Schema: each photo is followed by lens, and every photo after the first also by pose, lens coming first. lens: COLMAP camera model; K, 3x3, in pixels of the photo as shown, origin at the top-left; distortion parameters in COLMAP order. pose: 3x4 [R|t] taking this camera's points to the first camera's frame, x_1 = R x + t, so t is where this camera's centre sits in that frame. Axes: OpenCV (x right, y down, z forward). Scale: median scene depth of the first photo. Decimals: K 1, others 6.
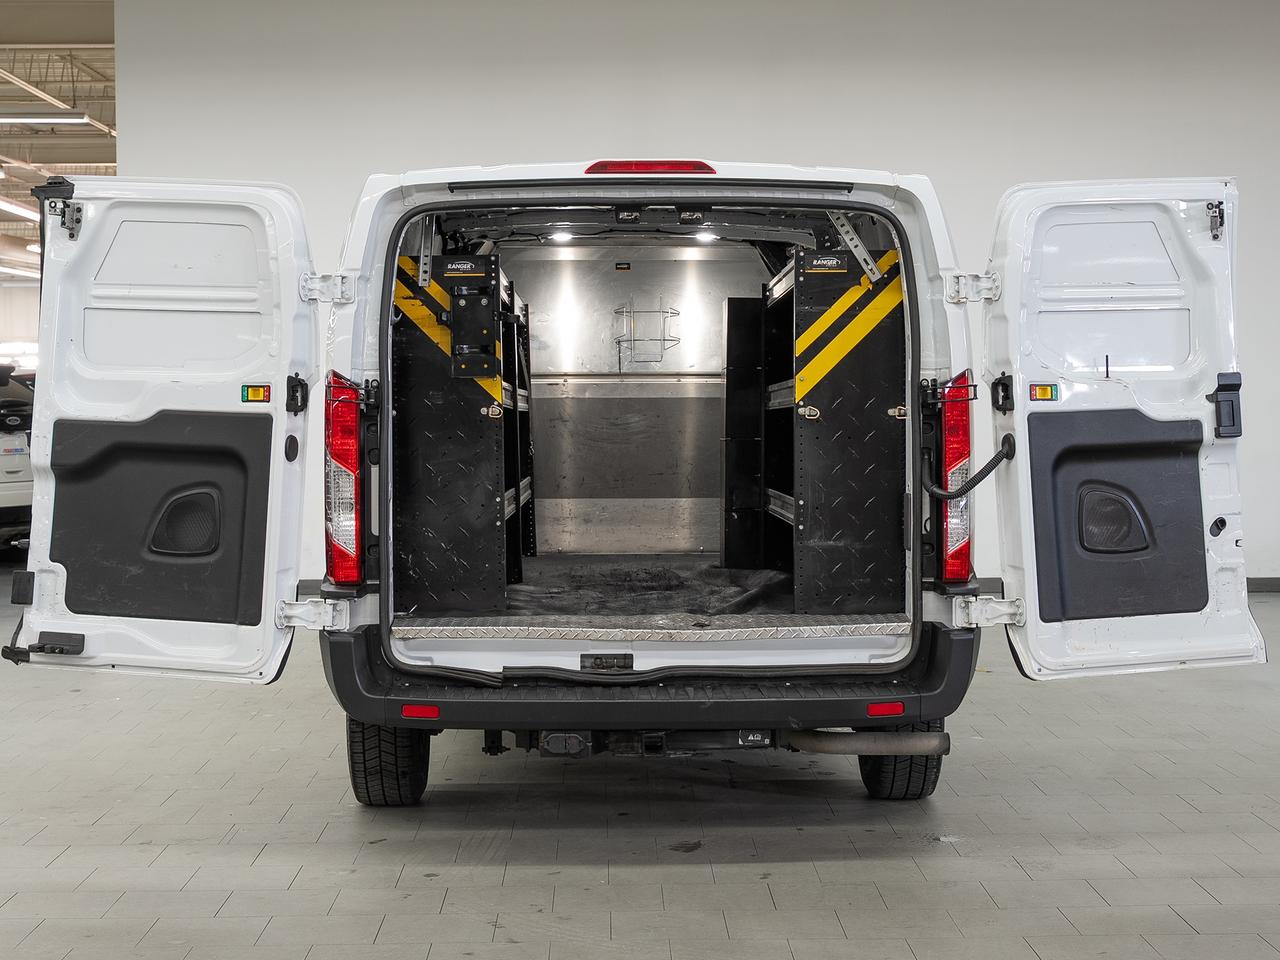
lens RADIAL K [[1224.3, 0, 679.5], [0, 1224.3, 483.5], [0, 0, 1]] dist [-0.000726, -0.001692]
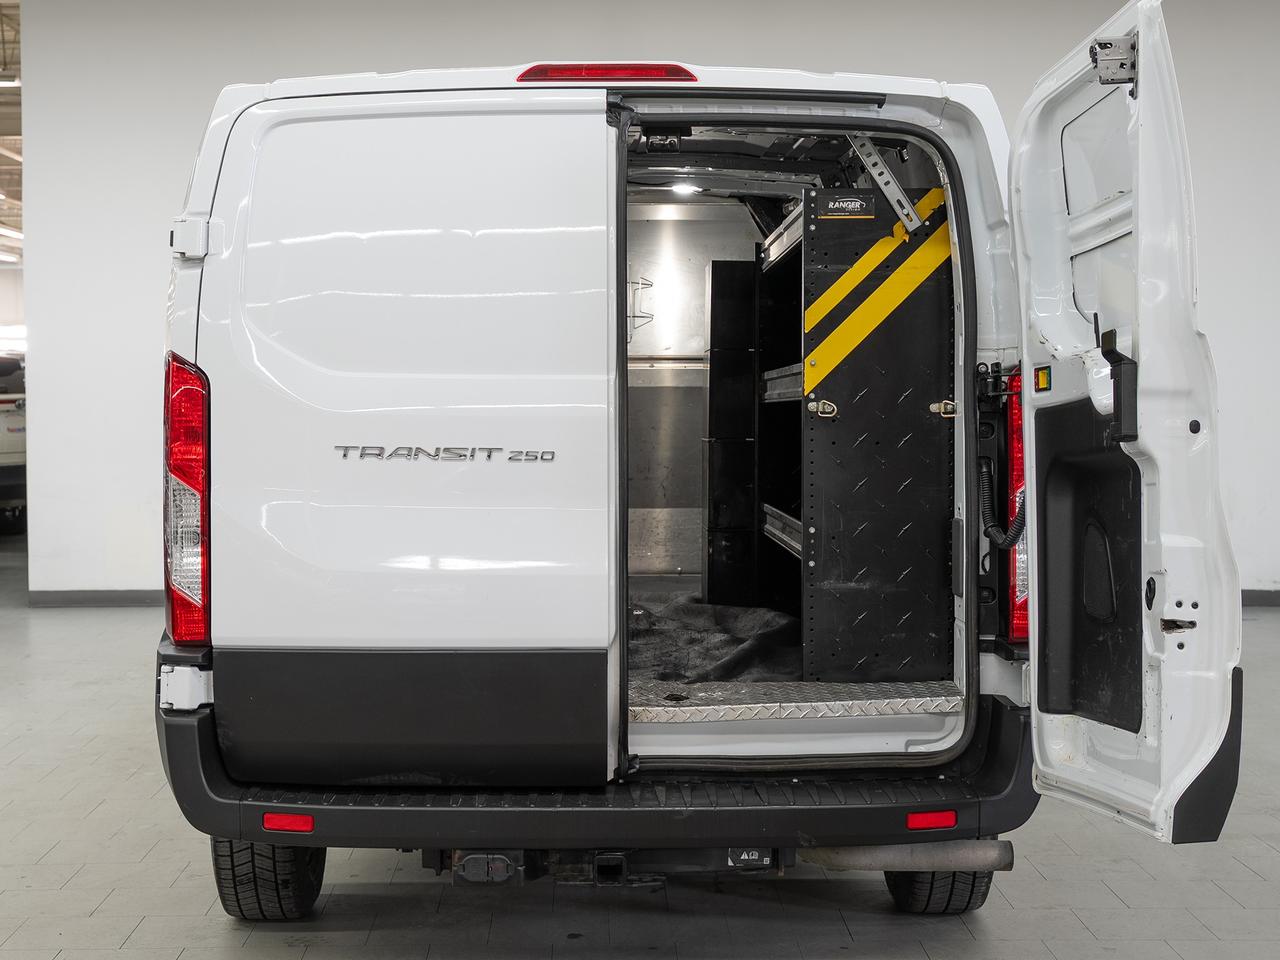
lens RADIAL K [[1423.0, 0, 640.0], [0, 1423.0, 480.0], [0, 0, 1]] dist [0.000128, 0.006797]
pose [[0.999948, 0.000812, -0.010191, 0.004403], [-0.000853, 0.999991, -0.004037, -0.011291], [0.010188, 0.004046, 0.999940, 0.141525]]
